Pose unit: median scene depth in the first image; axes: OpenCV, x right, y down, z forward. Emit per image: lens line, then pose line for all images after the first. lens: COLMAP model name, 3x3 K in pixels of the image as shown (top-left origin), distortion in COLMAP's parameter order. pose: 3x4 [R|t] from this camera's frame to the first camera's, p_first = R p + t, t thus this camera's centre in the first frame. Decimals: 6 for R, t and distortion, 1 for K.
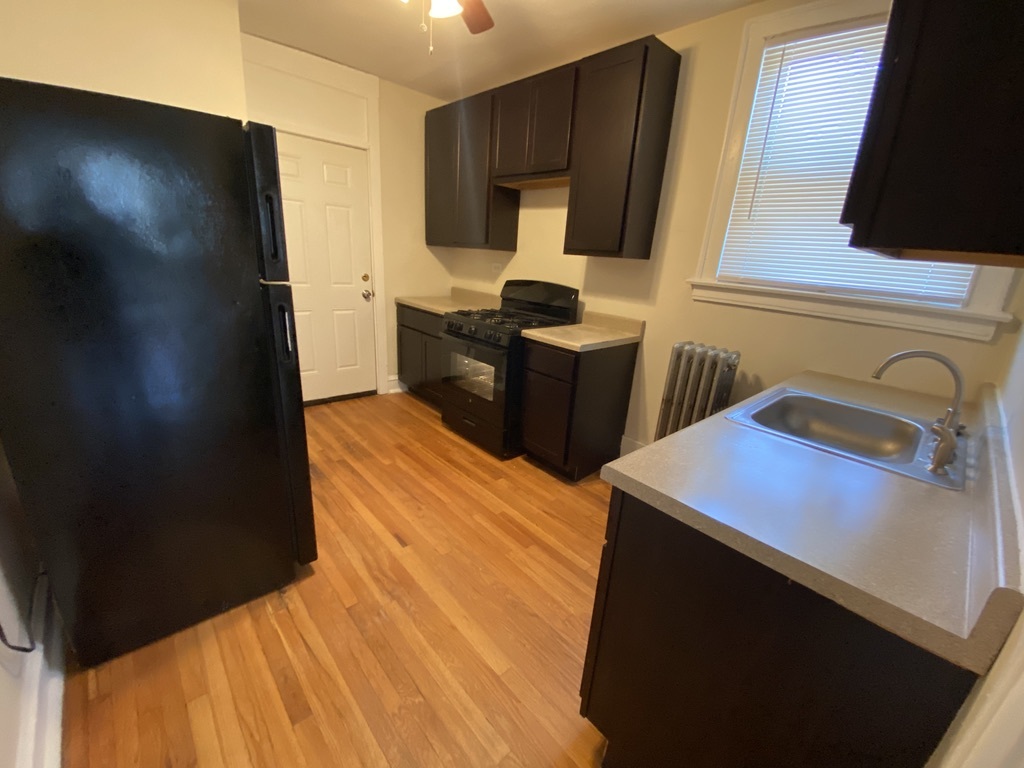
lens RADIAL K [[418.6, 0, 512.0], [0, 418.6, 384.0], [0, 0, 1]] dist [0.038442, -0.031619]
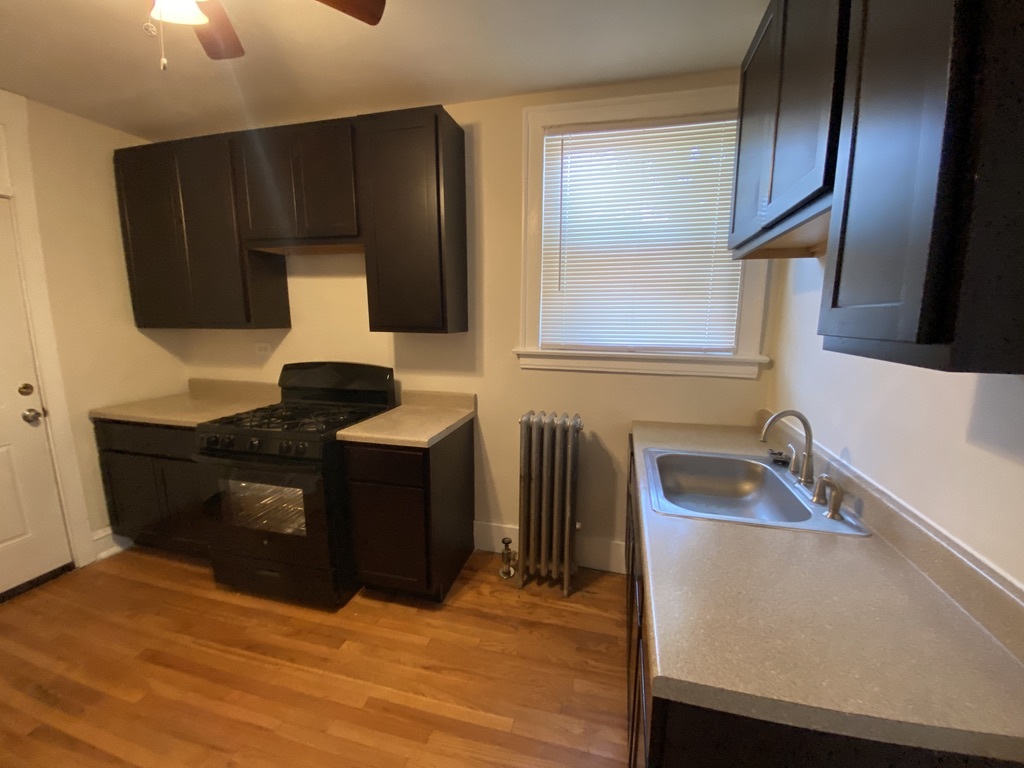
lens RADIAL K [[418.6, 0, 512.0], [0, 418.6, 384.0], [0, 0, 1]] dist [0.038442, -0.031619]
pose [[0.835910, -0.152569, 0.527236, -0.094927], [0.212572, 0.975613, -0.054705, -0.098592], [-0.506032, 0.157804, 0.847956, 0.161378]]
